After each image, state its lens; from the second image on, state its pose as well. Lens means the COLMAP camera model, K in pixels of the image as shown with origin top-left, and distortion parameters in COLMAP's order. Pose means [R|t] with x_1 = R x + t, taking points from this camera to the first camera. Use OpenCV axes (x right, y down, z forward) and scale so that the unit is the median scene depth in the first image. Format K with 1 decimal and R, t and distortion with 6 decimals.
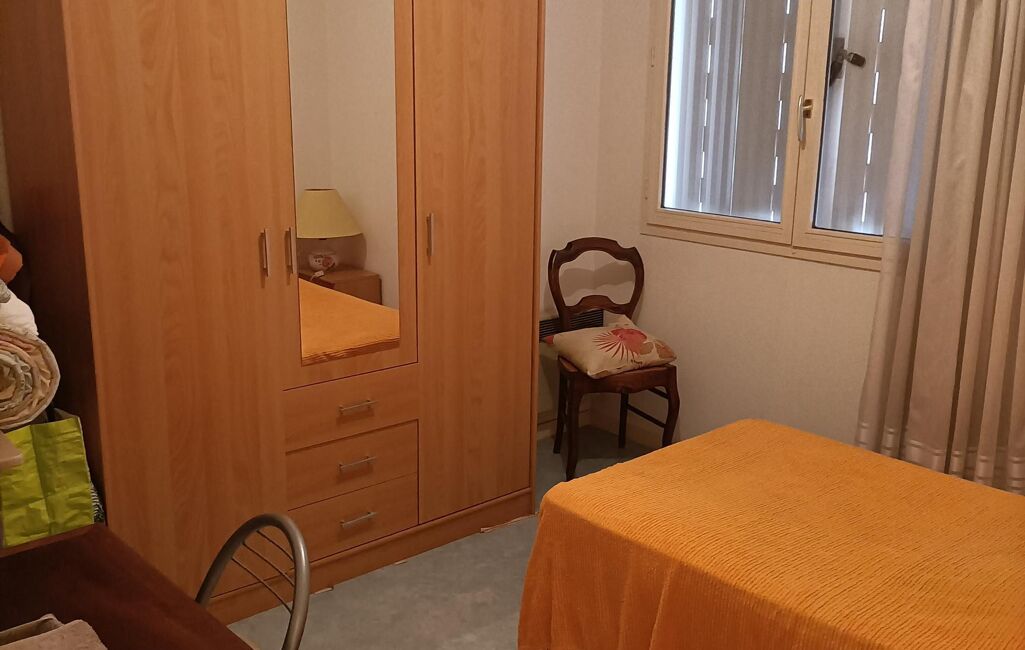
lens RADIAL K [[1010.4, 0, 513.2], [0, 1010.4, 323.9], [0, 0, 1]] dist [-0.010442, 0.000000]
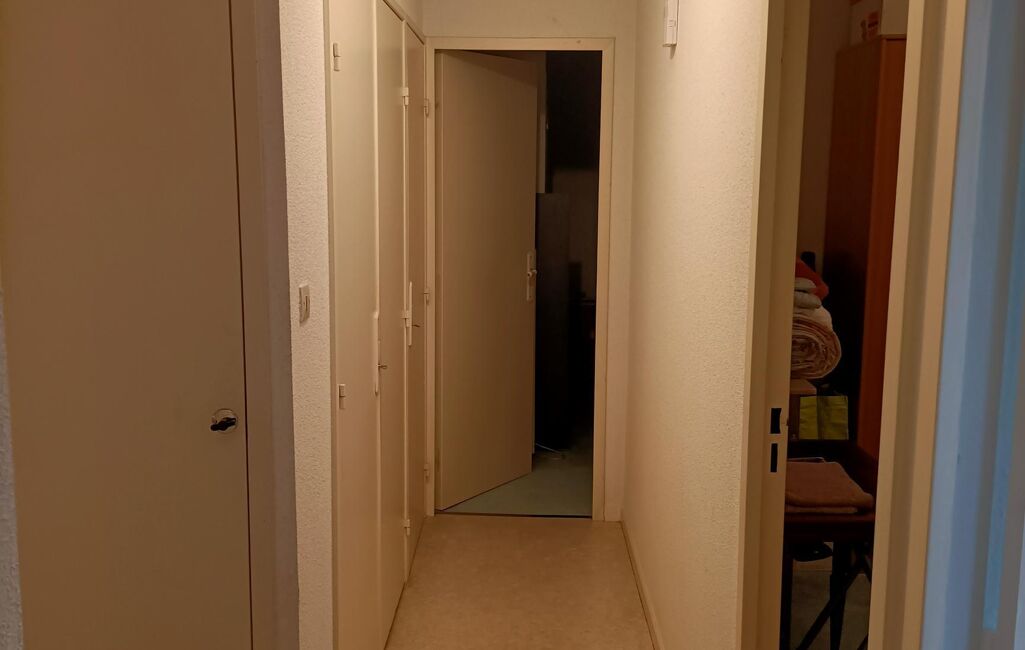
lens RADIAL K [[1010.4, 0, 513.2], [0, 1010.4, 324.9], [0, 0, 1]] dist [-0.010442, 0.000000]
pose [[0.733974, 0.090874, -0.673070, 0.289699], [-0.159482, 0.986360, -0.040740, 0.161506], [0.660187, 0.137245, 0.738455, -0.638610]]
